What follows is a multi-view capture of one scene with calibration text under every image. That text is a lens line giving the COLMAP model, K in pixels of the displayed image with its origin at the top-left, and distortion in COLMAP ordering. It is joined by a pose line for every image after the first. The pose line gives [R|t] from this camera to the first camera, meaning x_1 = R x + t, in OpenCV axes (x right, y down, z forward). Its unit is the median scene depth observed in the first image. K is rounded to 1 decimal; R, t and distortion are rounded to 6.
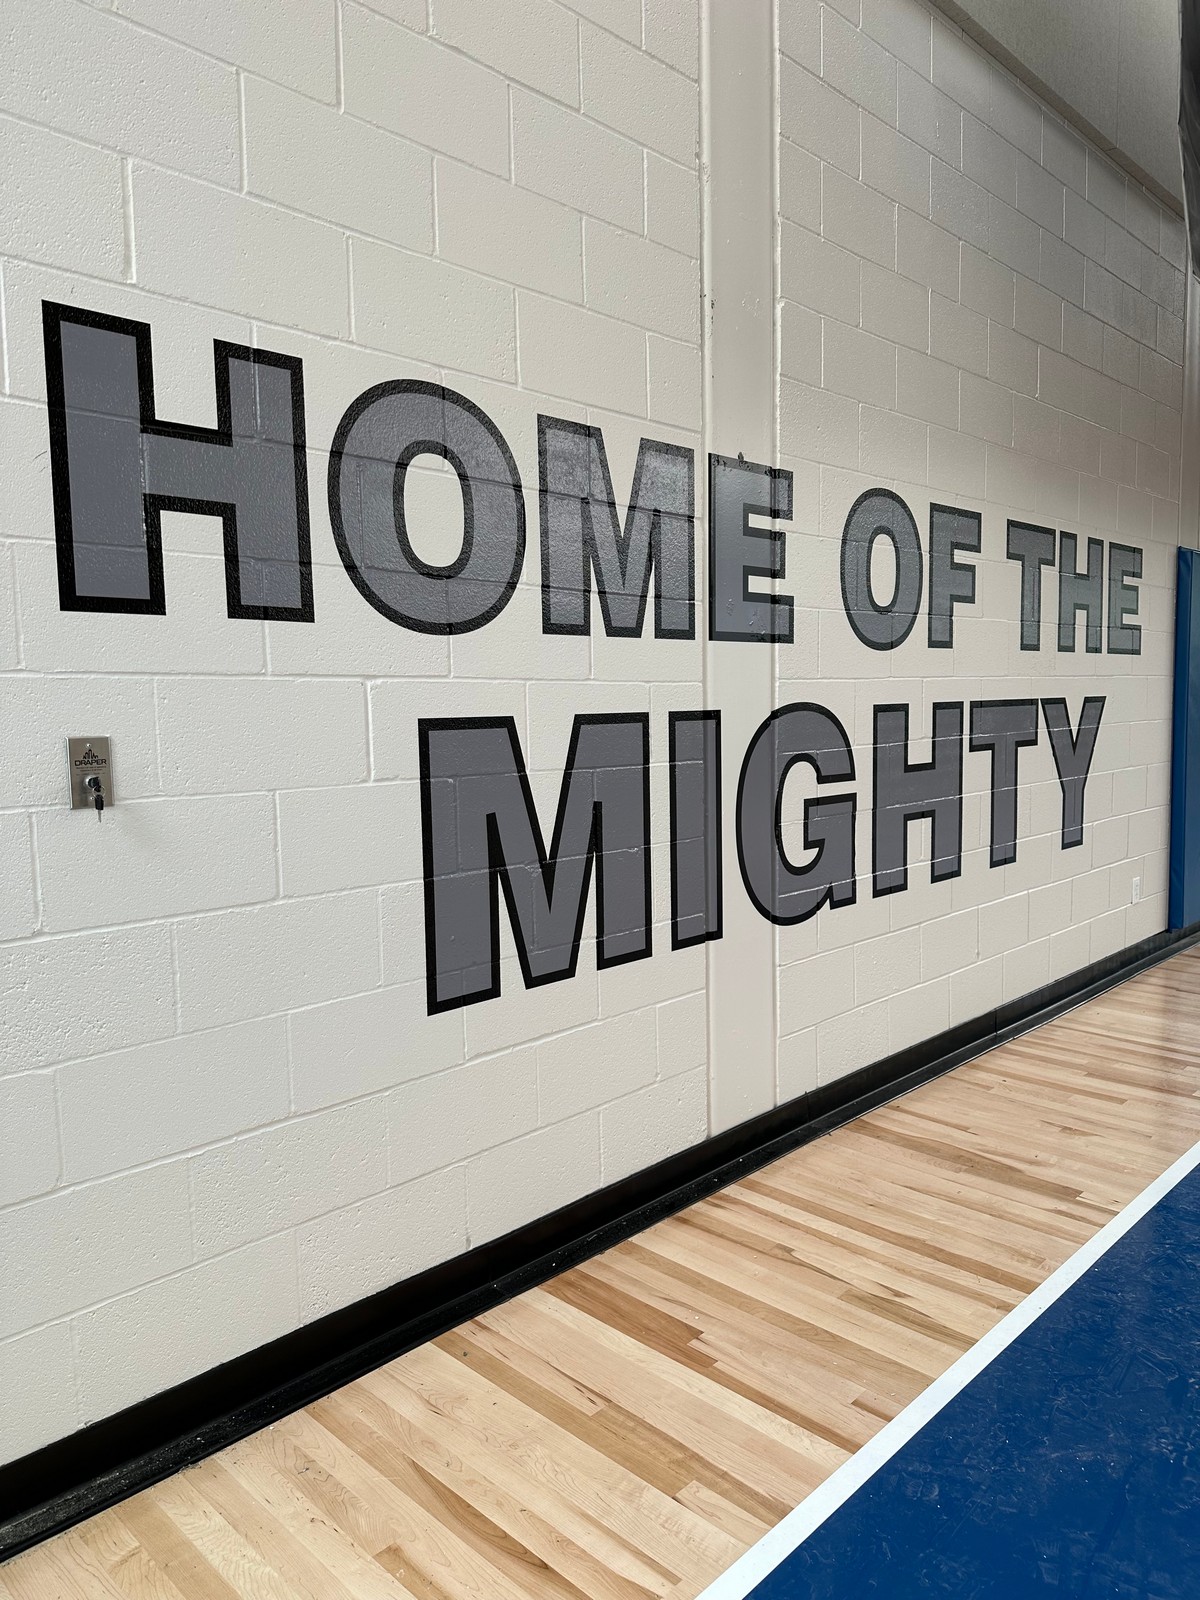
lens RADIAL K [[1111.4, 0, 597.8], [0, 1111.4, 818.7], [0, 0, 1]] dist [0.115284, -0.154649]
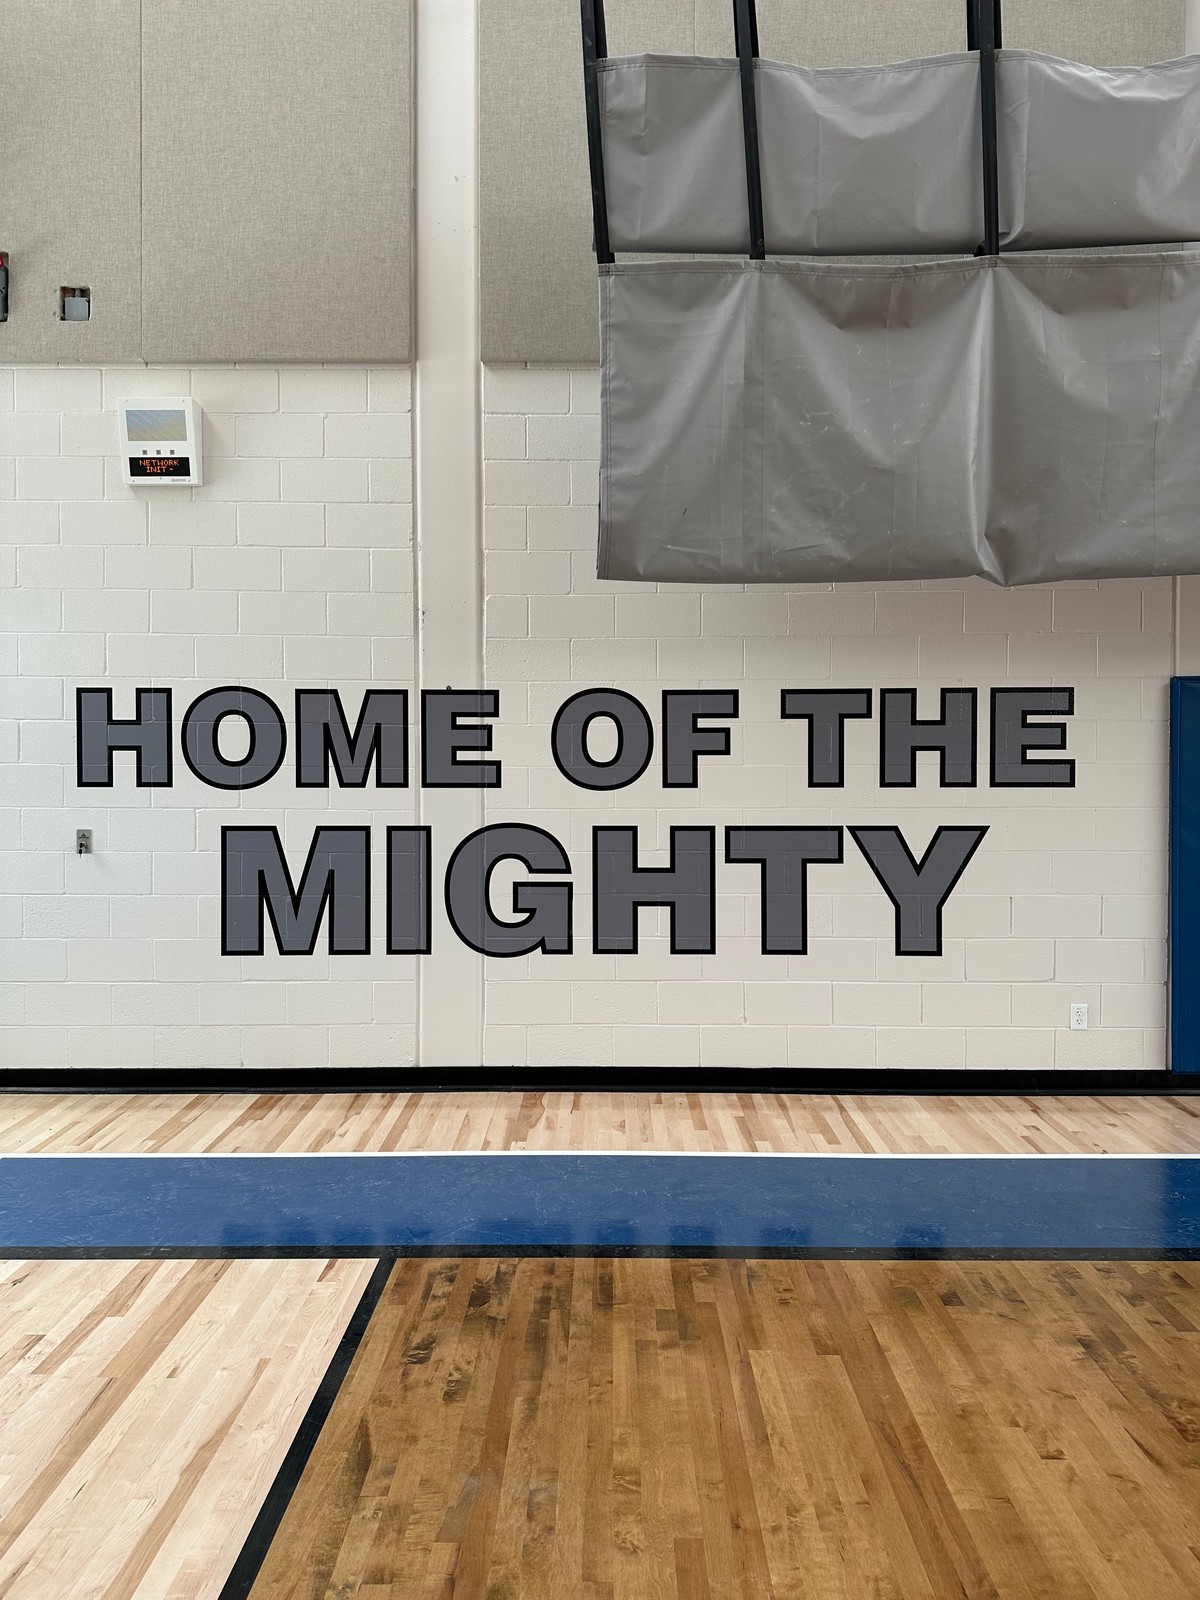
lens RADIAL K [[1141.5, 0, 600.0], [0, 1141.5, 800.0], [0, 0, 1]] dist [0.141568, -0.238307]
pose [[0.696094, 0.042231, -0.716708, 1.666185], [-0.088509, 0.995701, -0.027294, -0.115950], [0.712474, 0.082434, 0.696839, -0.098764]]
